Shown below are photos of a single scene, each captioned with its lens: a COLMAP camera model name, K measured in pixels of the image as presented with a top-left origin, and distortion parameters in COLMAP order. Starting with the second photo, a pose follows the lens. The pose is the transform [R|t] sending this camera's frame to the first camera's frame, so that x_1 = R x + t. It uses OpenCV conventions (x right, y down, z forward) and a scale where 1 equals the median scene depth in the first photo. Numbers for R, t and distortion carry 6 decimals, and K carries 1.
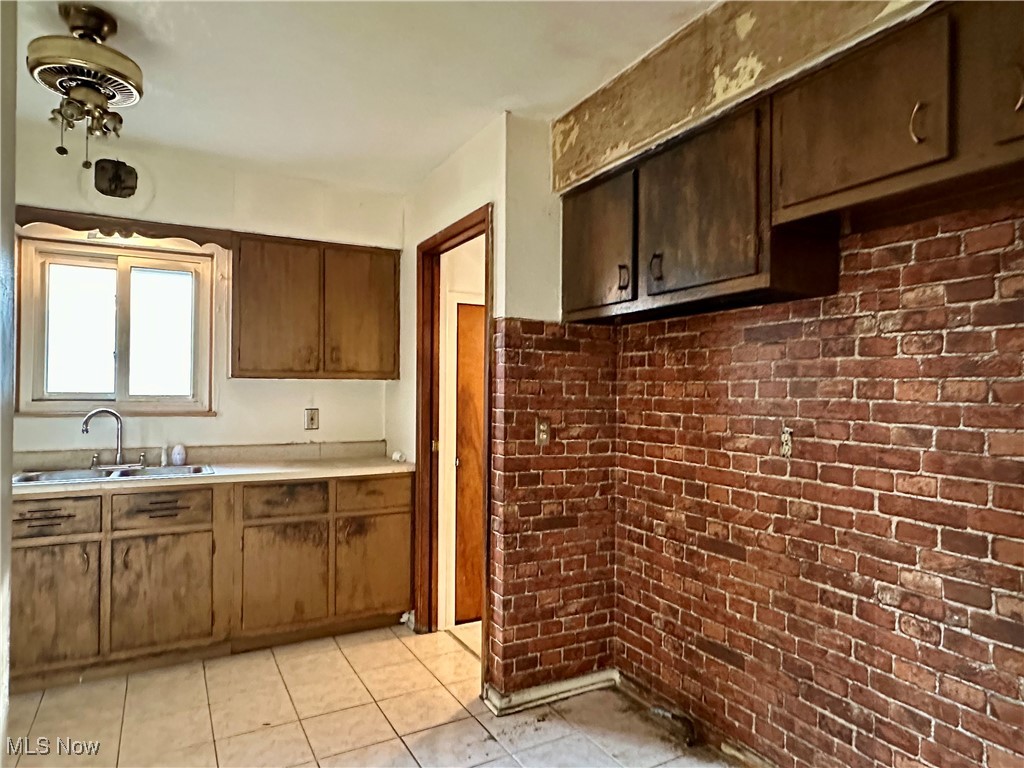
lens RADIAL K [[619.0, 0, 513.8], [0, 619.0, 386.9], [0, 0, 1]] dist [-0.014412, -0.001231]
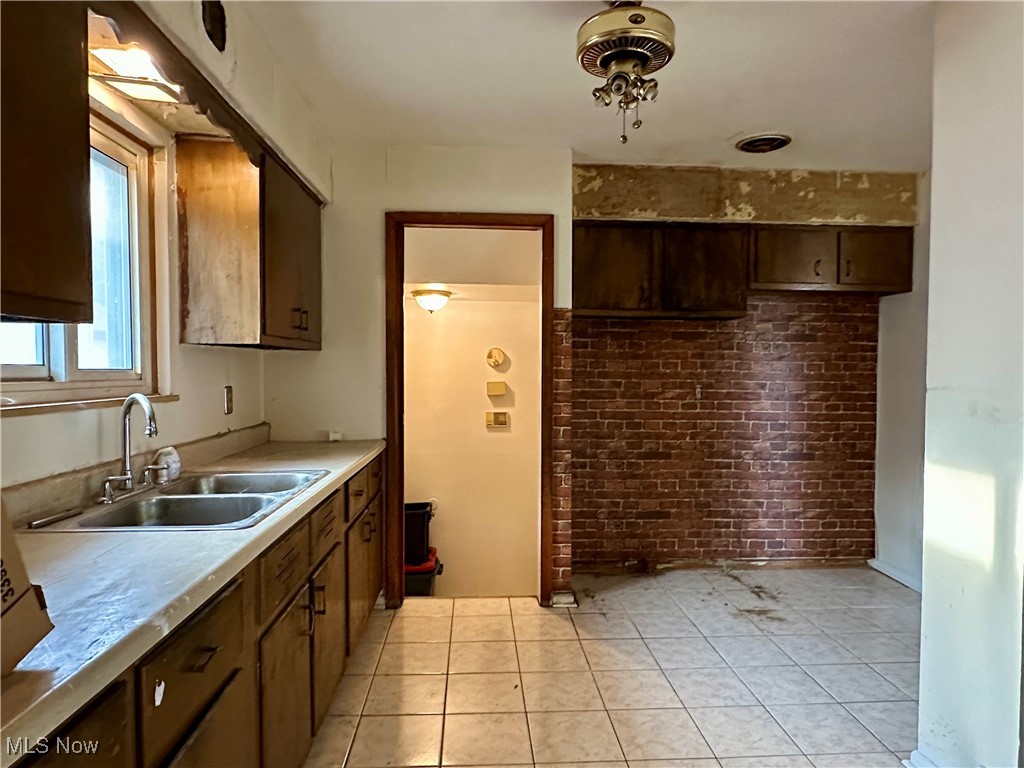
lens RADIAL K [[619.0, 0, 513.8], [0, 619.0, 386.9], [0, 0, 1]] dist [-0.014412, -0.001231]
pose [[0.437886, -0.028992, 0.898563, -1.180525], [-0.013631, 0.999151, 0.038880, 0.002714], [-0.898927, -0.029274, 0.437119, 0.502004]]
